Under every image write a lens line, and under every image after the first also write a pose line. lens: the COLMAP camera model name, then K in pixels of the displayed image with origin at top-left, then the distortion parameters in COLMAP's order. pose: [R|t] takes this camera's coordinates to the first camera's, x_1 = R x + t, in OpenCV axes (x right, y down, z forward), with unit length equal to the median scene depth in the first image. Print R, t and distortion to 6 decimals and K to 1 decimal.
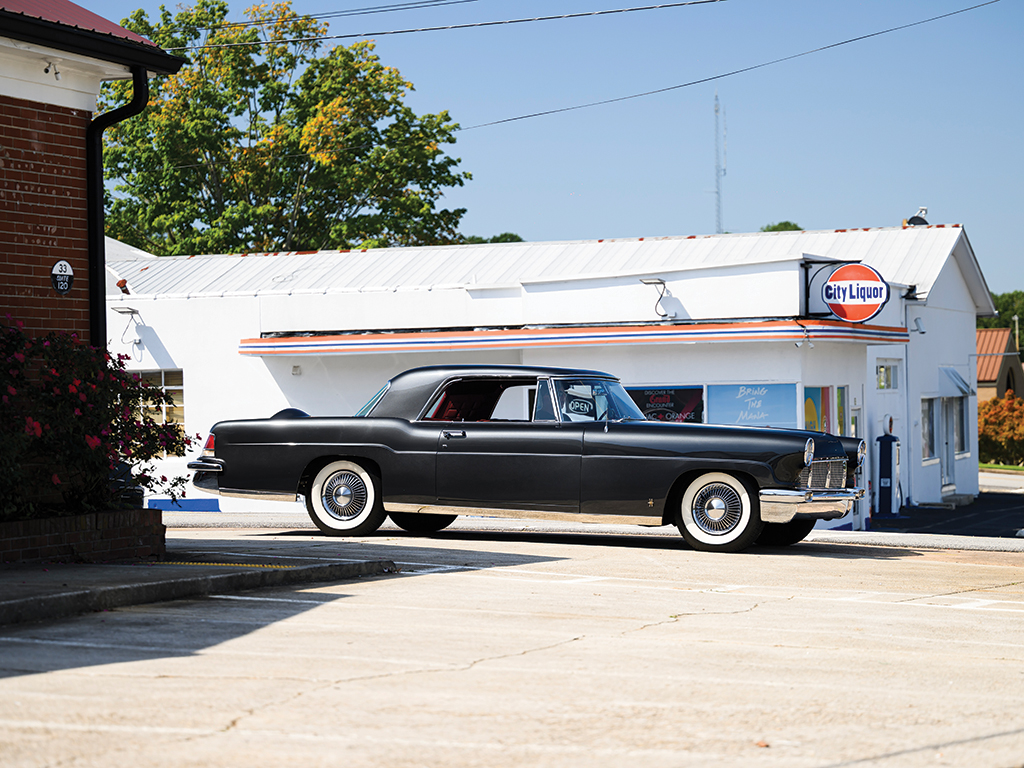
lens RADIAL K [[2462.3, 0, 512.0], [0, 2462.3, 384.0], [0, 0, 1]] dist [-0.002192, -0.007783]
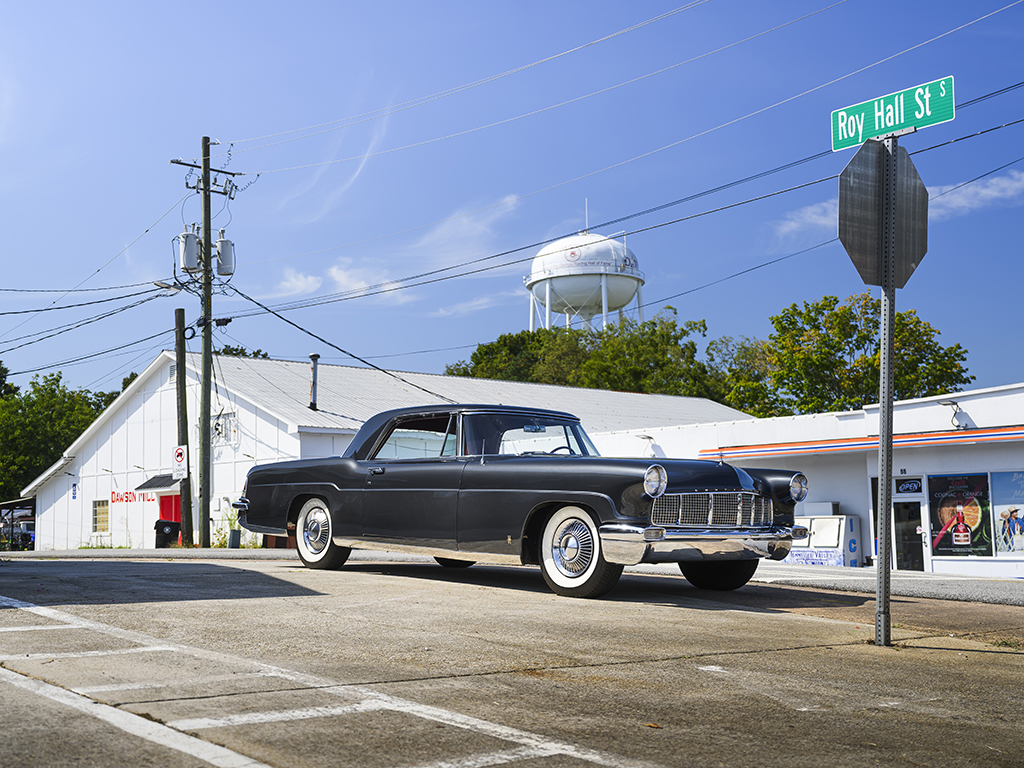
lens RADIAL K [[1124.4, 0, 512.0], [0, 1124.4, 384.0], [0, 0, 1]] dist [0.000774, 0.008950]
pose [[0.898806, -0.047183, -0.435799, 0.040933], [0.002998, 0.994829, -0.101523, 0.005317], [0.438335, 0.089943, 0.894300, 0.096519]]
